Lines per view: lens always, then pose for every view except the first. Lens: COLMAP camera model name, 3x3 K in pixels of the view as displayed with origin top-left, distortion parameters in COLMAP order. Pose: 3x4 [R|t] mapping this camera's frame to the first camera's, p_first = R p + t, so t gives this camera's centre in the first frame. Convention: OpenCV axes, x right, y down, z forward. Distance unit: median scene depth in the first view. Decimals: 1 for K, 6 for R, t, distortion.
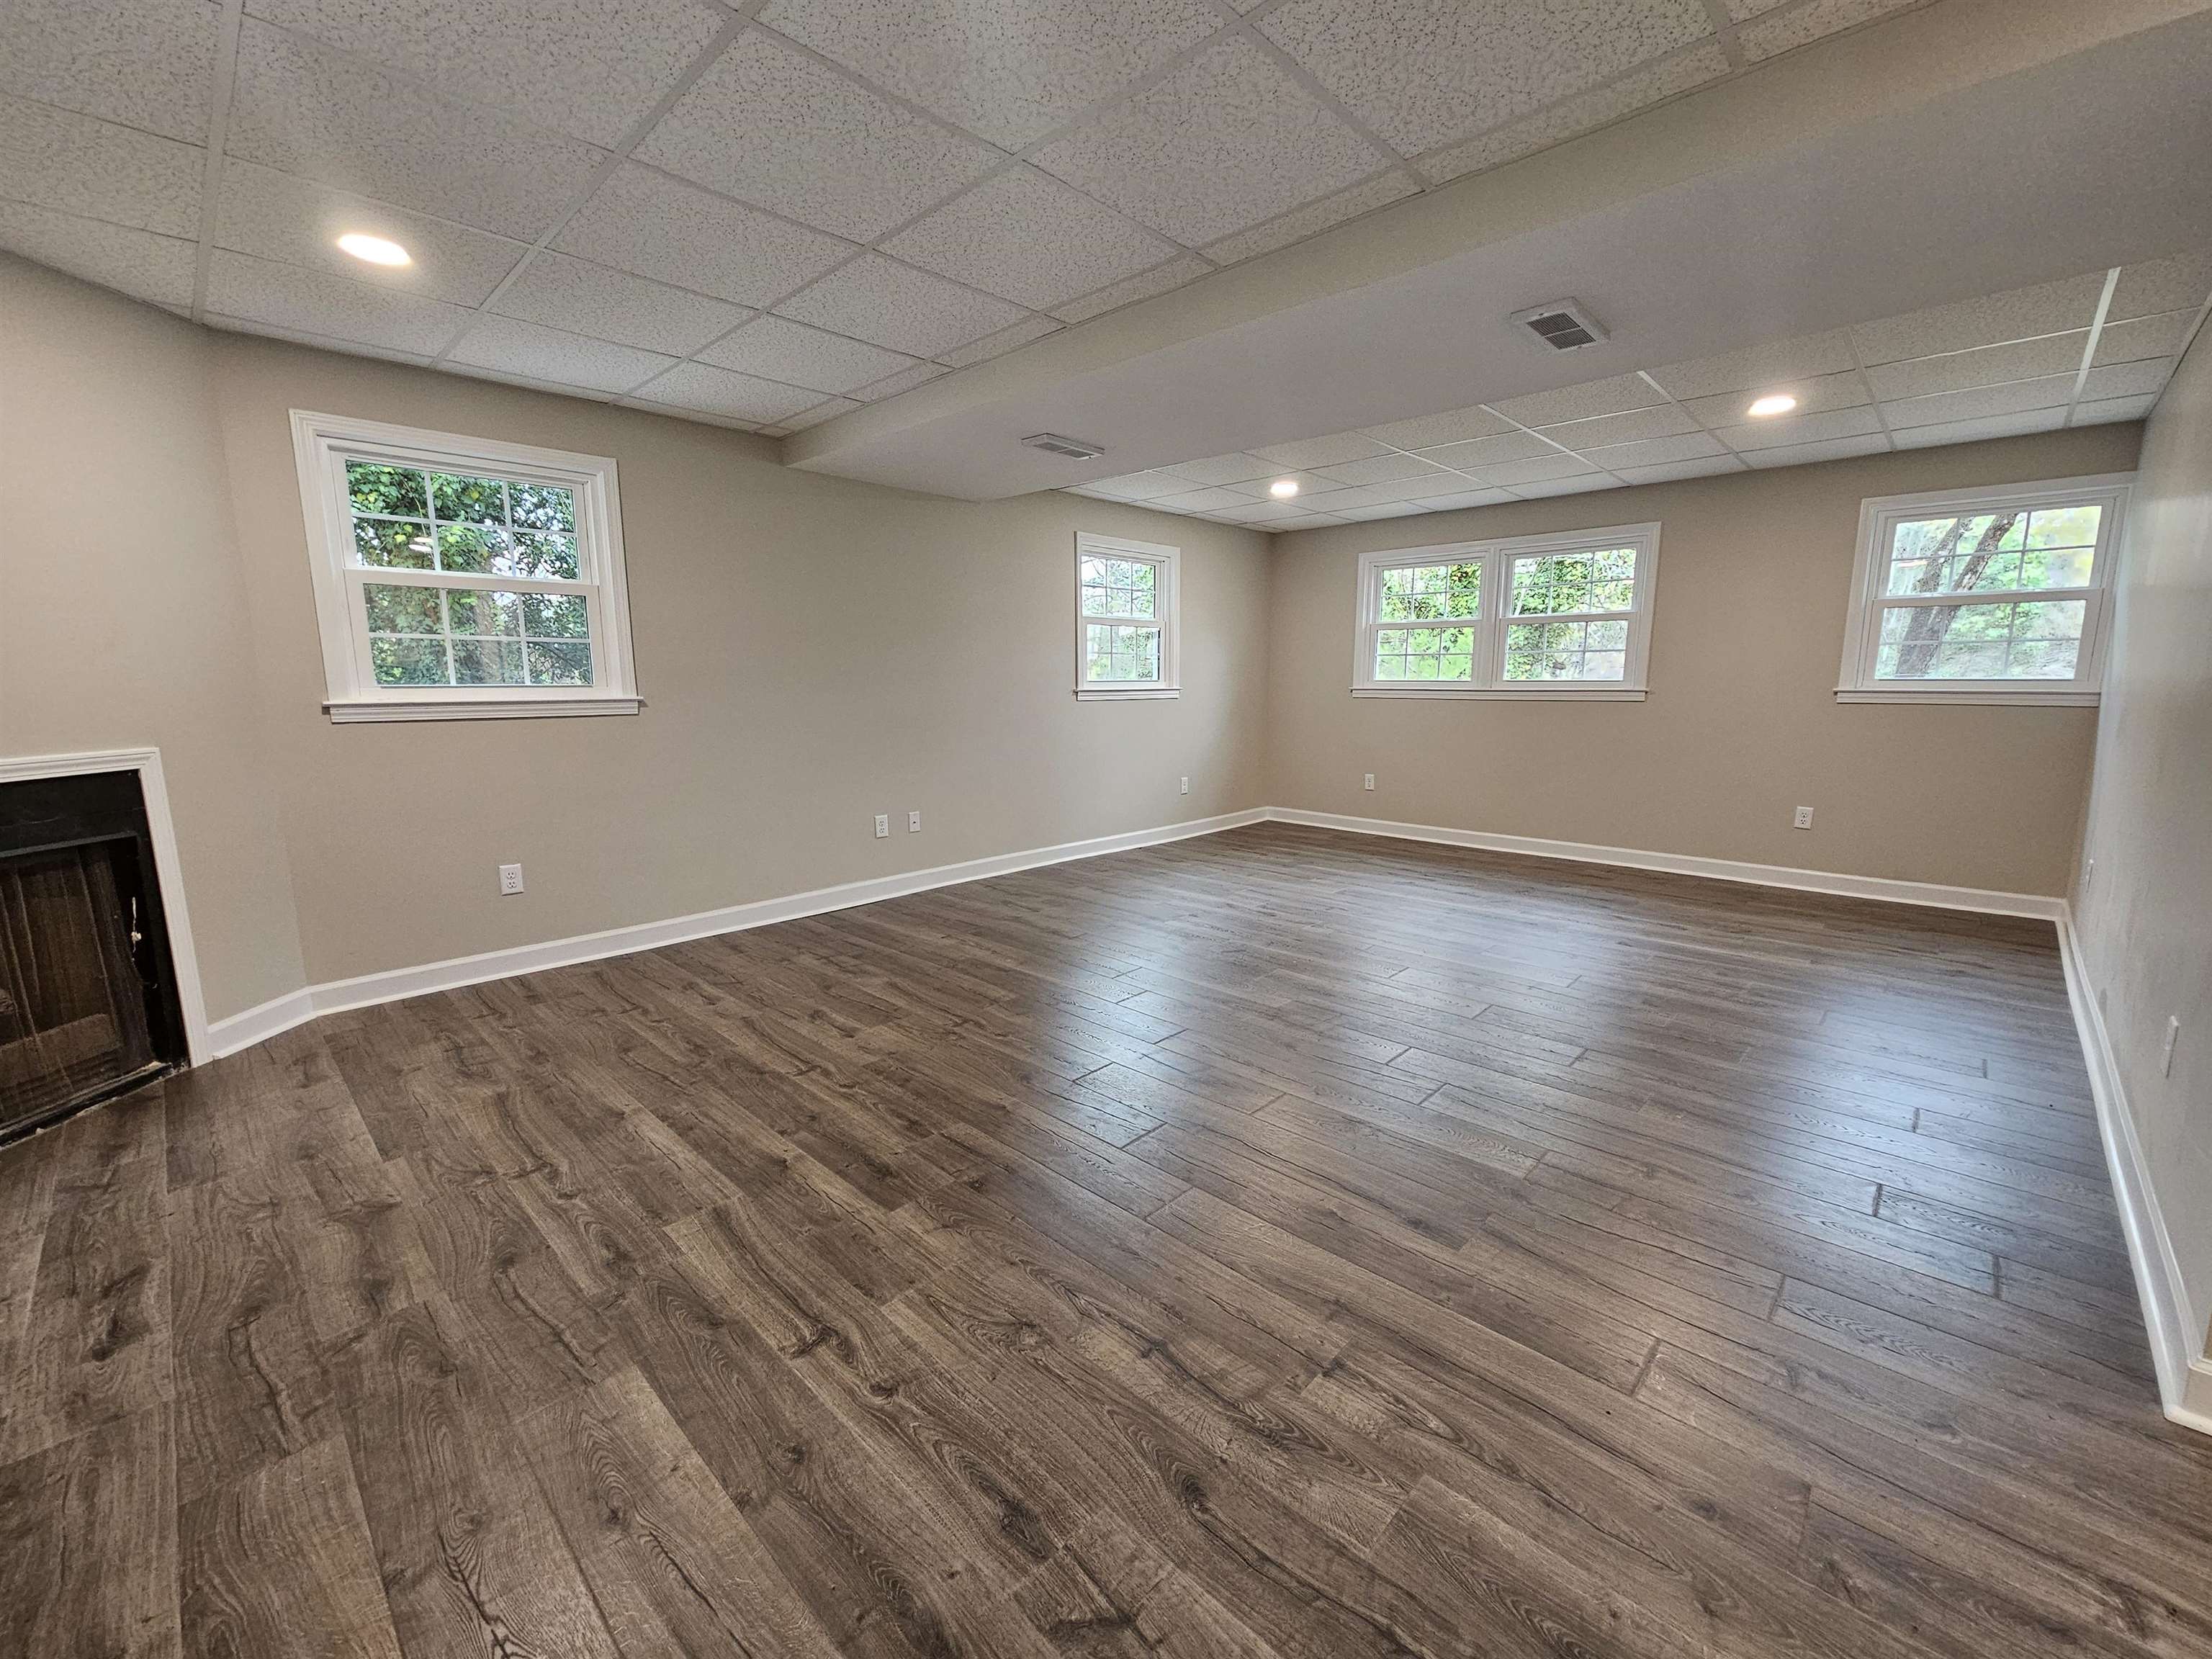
lens RADIAL K [[900.5, 0, 1112.2], [0, 900.5, 826.3], [0, 0, 1]] dist [-0.000469, 0.000049]
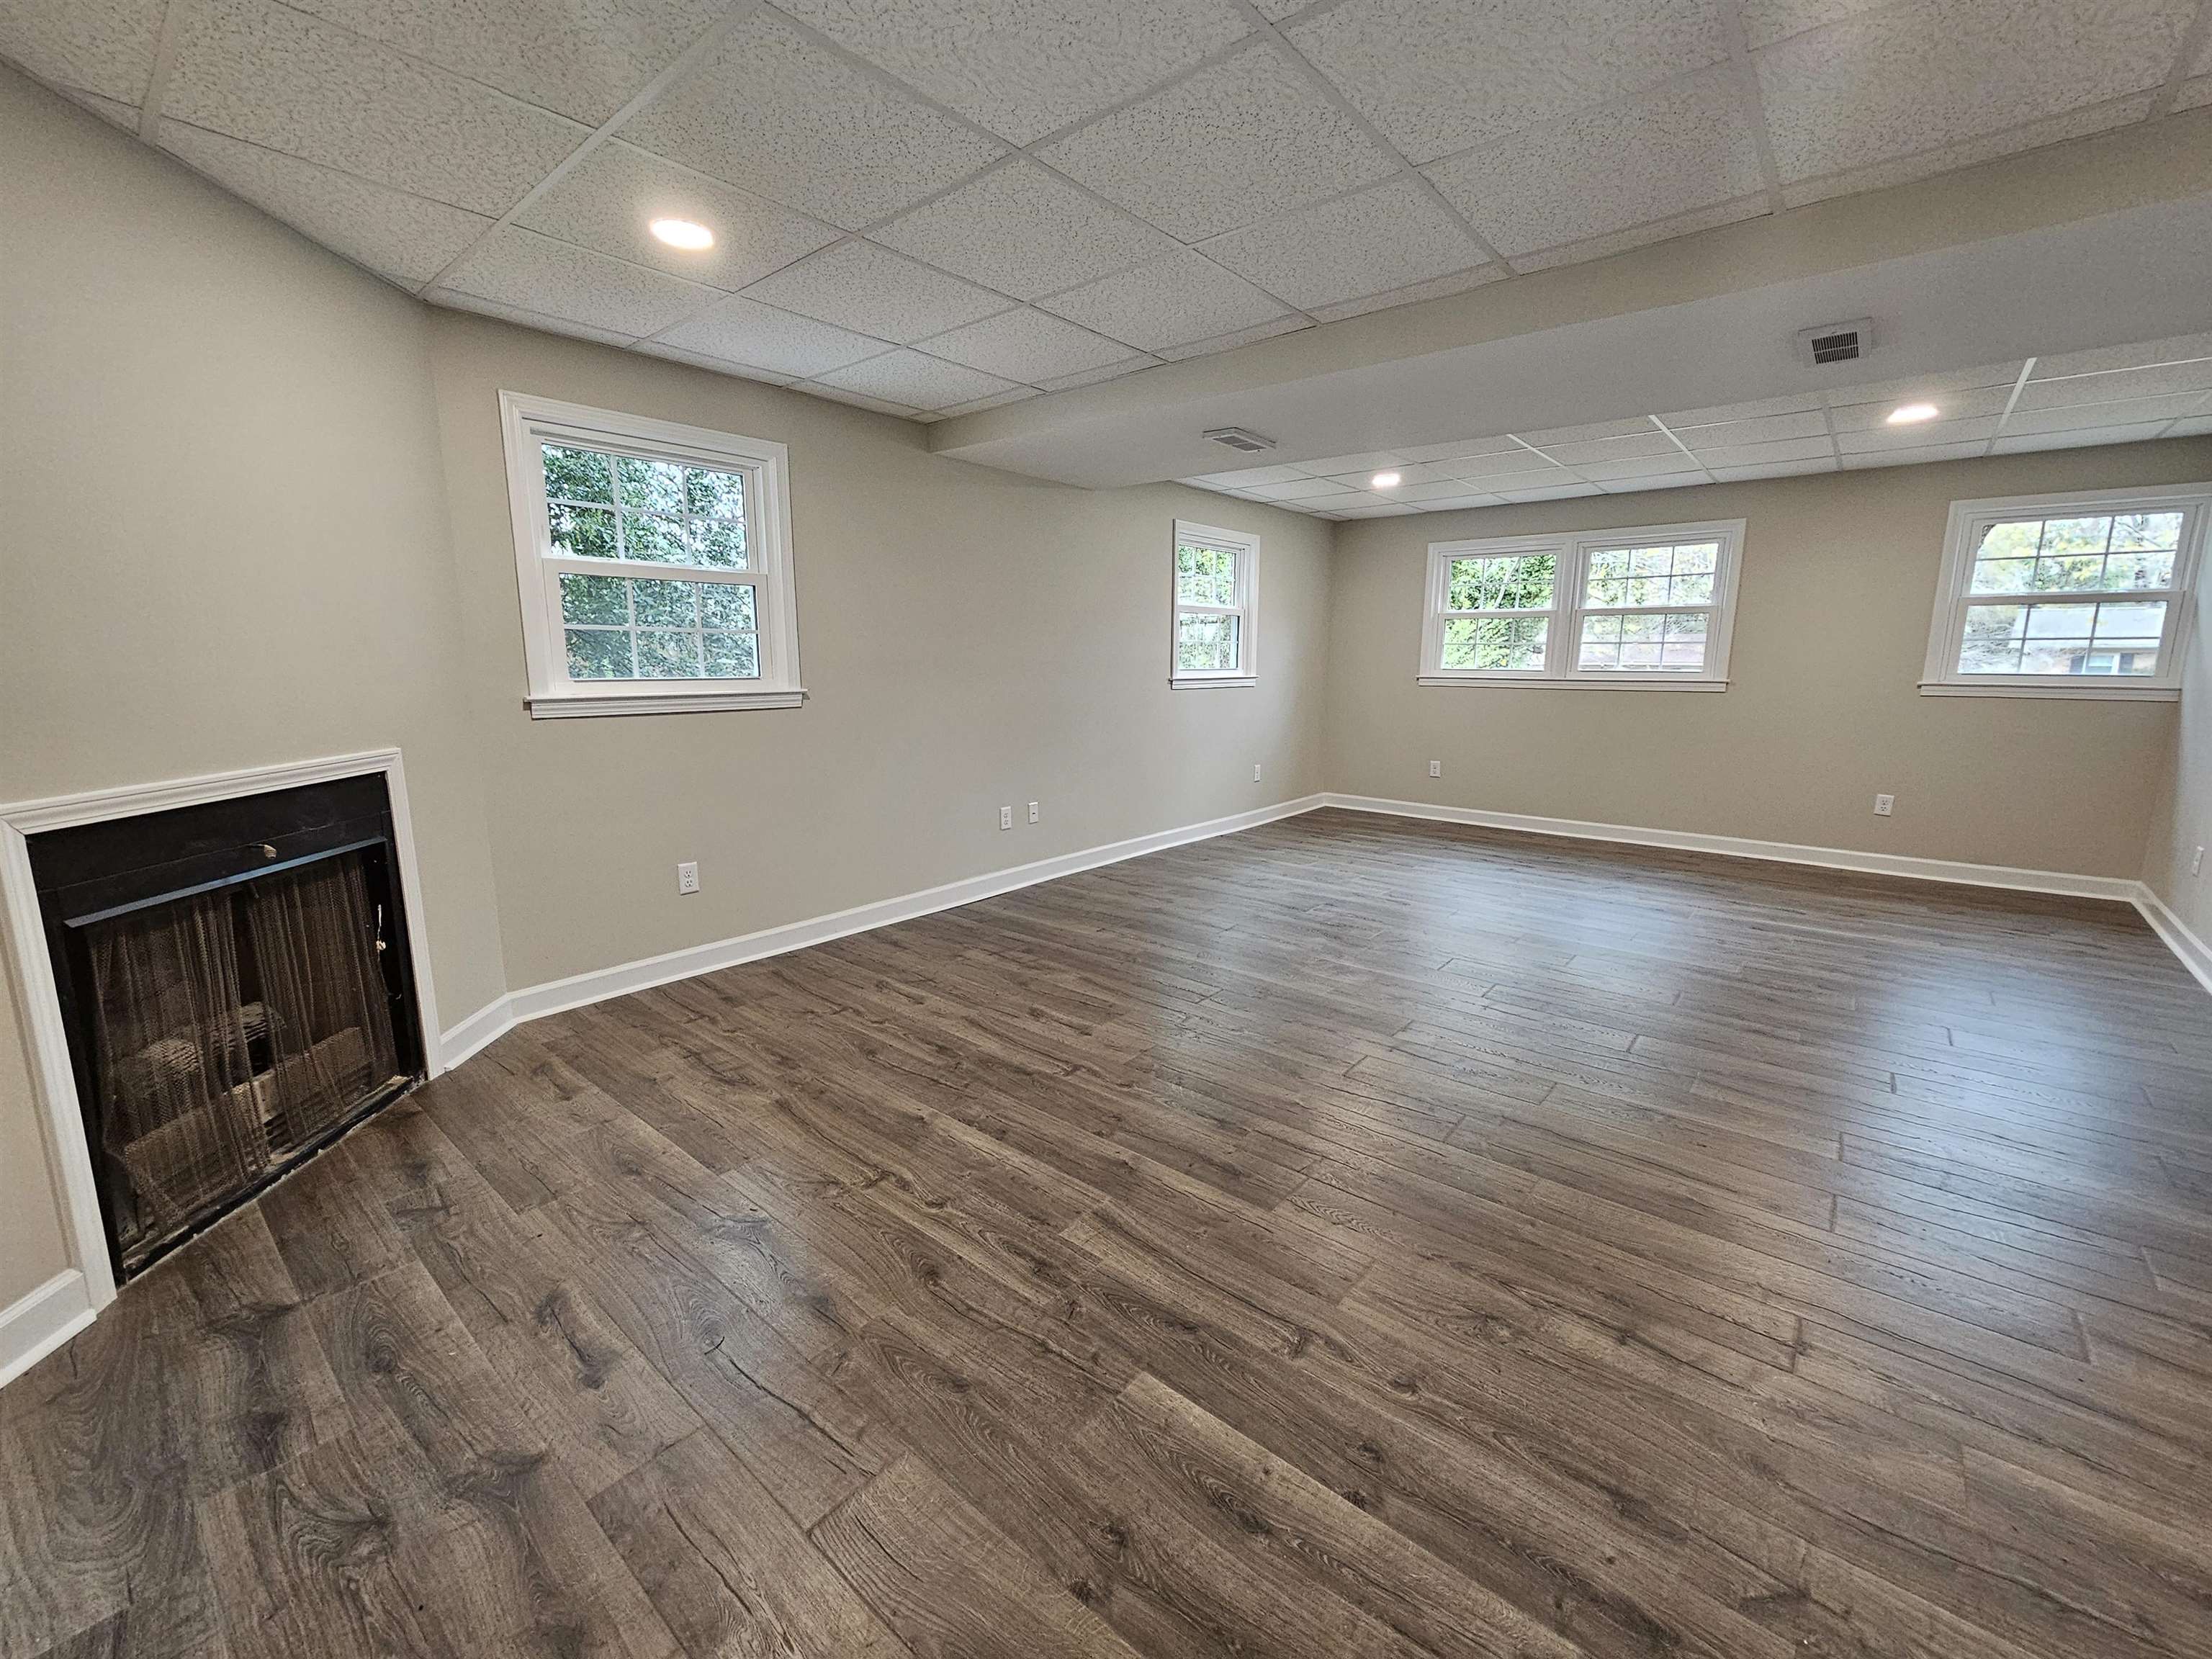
lens RADIAL K [[908.2, 0, 1102.2], [0, 908.2, 818.1], [0, 0, 1]] dist [-0.000688, 0.000808]
pose [[0.998341, -0.005120, 0.057355, -0.352474], [0.004387, 0.999907, 0.012905, -0.020643], [-0.057415, -0.012632, 0.998270, -0.004236]]
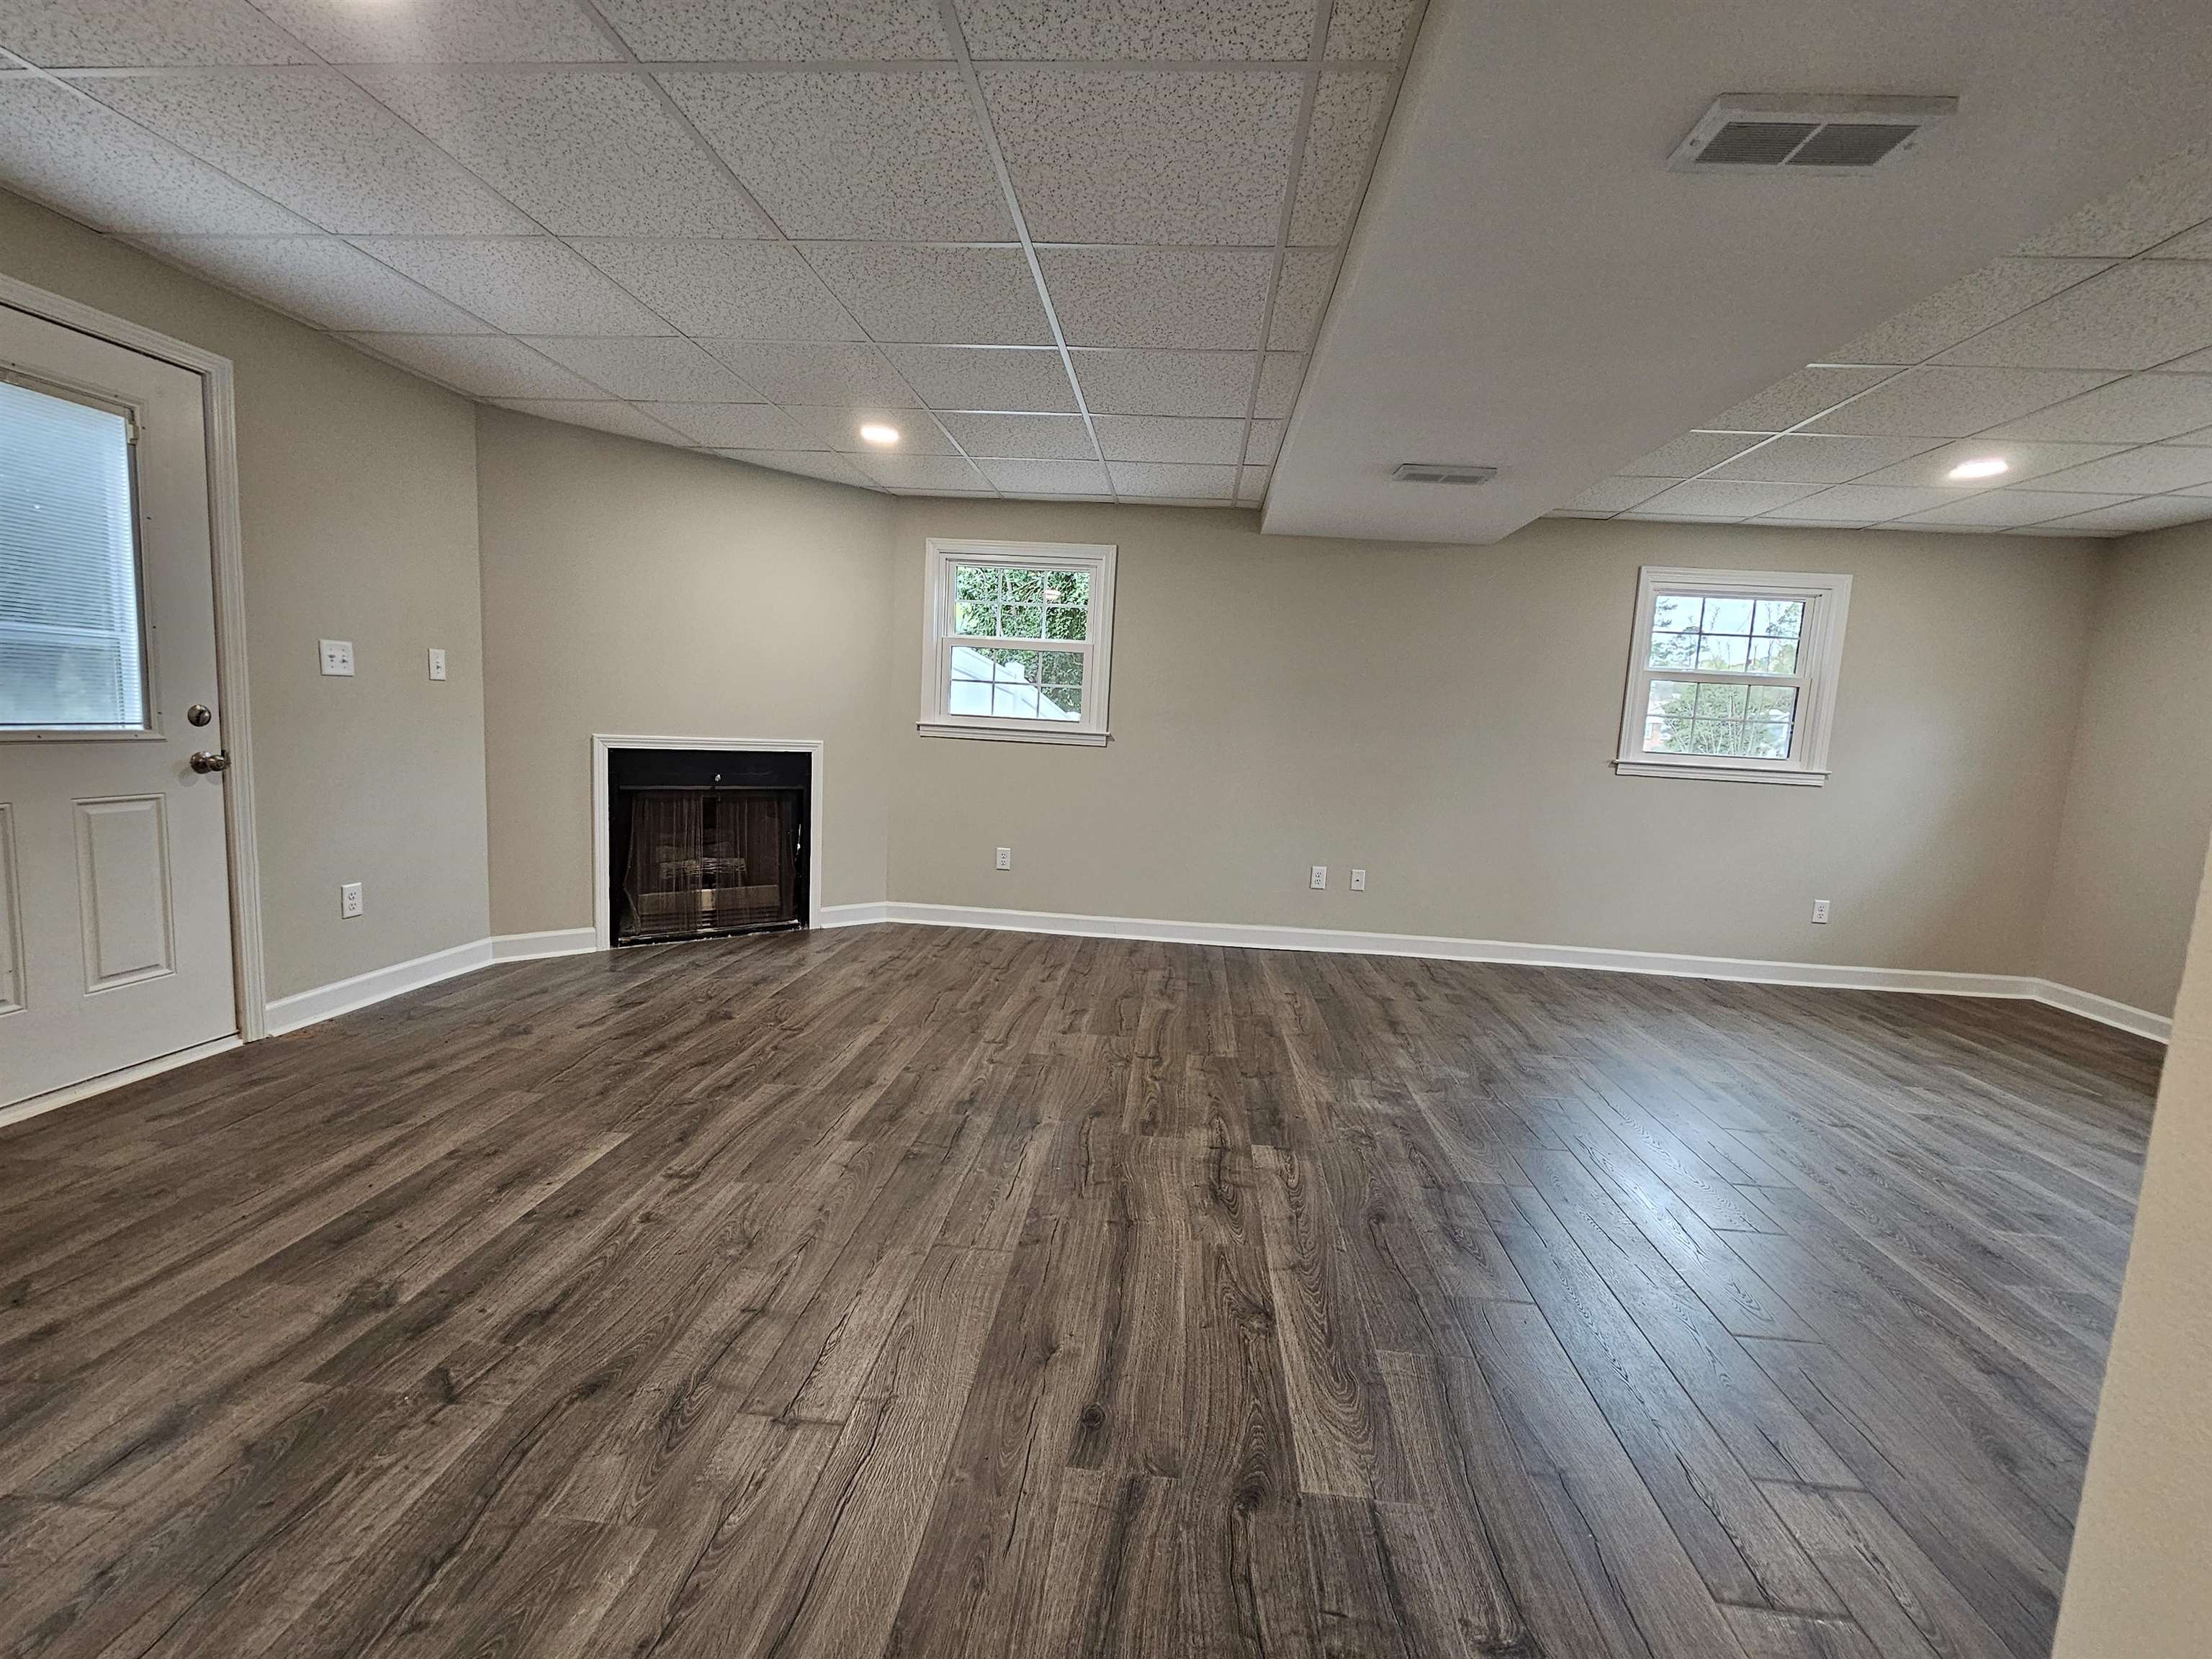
lens RADIAL K [[902.6, 0, 1123.5], [0, 902.6, 826.3], [0, 0, 1]] dist [-0.000580, 0.000566]
pose [[0.631109, 0.126417, -0.765323, 0.618014], [-0.181334, 0.983337, 0.012895, -0.050116], [0.754201, 0.130641, 0.643517, 0.319857]]
